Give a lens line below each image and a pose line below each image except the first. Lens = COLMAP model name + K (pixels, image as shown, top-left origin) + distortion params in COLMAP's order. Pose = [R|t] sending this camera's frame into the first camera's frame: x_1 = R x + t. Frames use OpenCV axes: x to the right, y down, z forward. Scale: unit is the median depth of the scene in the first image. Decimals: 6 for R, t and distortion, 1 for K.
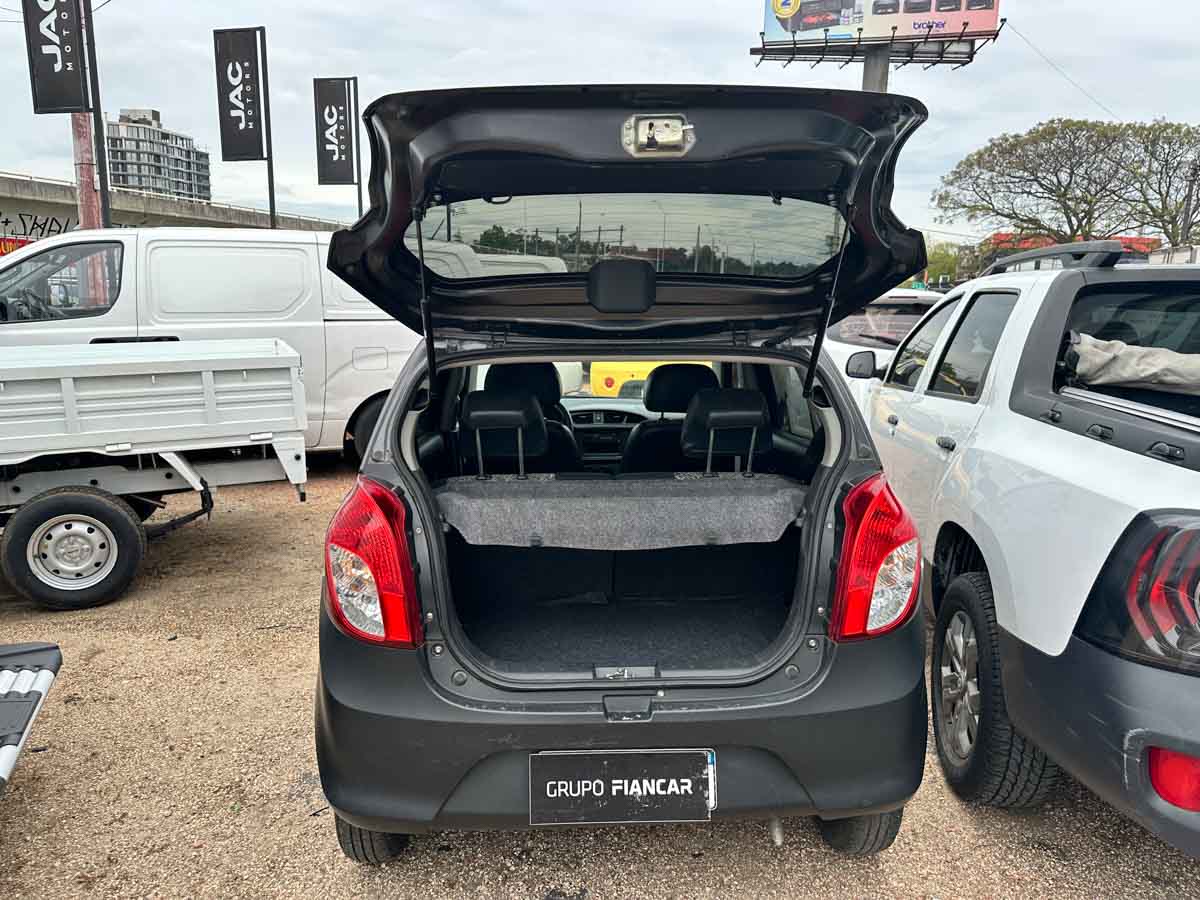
lens RADIAL K [[845.2, 0, 597.9], [0, 845.2, 440.8], [0, 0, 1]] dist [0.008719, -0.021542]
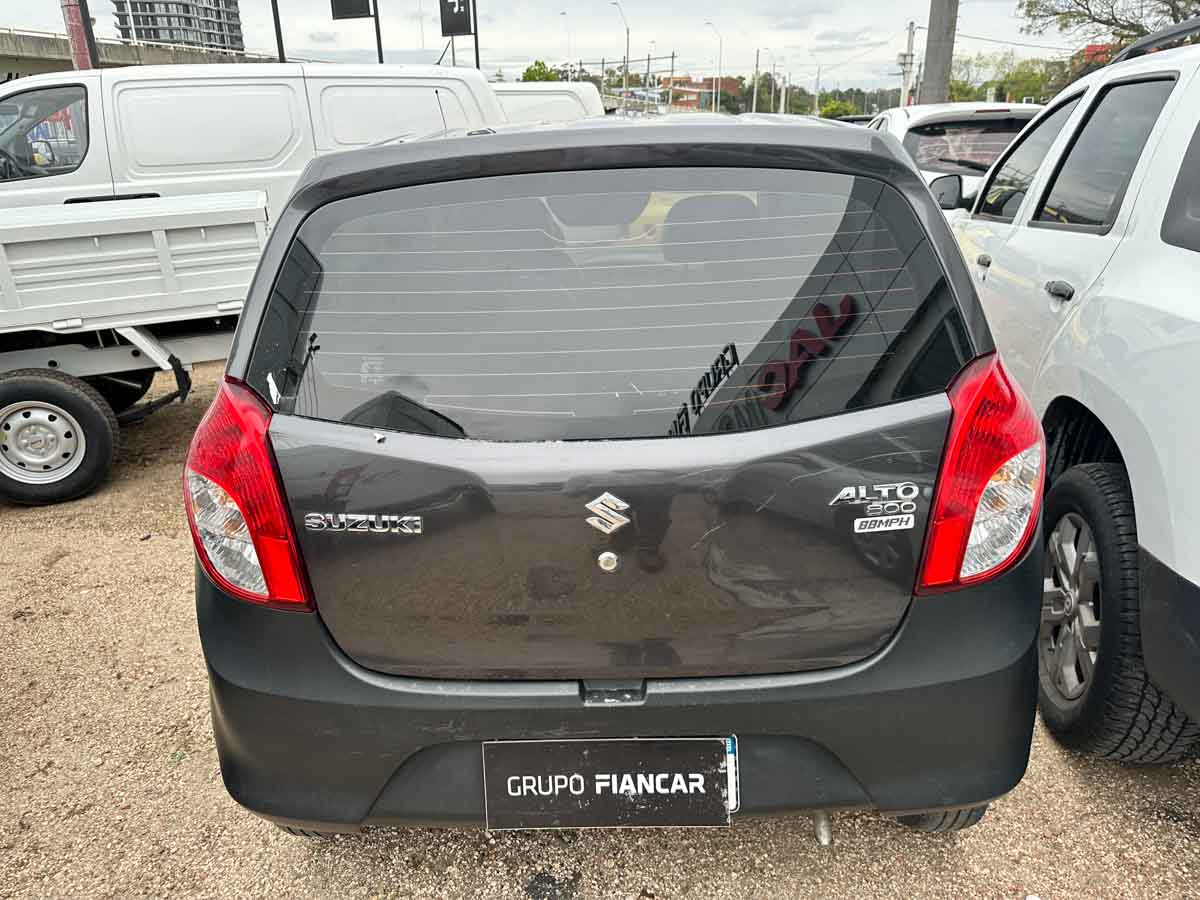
lens RADIAL K [[845.2, 0, 597.9], [0, 845.2, 440.8], [0, 0, 1]] dist [0.008719, -0.021542]
pose [[0.997404, -0.019615, -0.069281, 0.046580], [0.031224, 0.984830, 0.170688, -0.006297], [0.064882, -0.172408, 0.982886, 0.201545]]
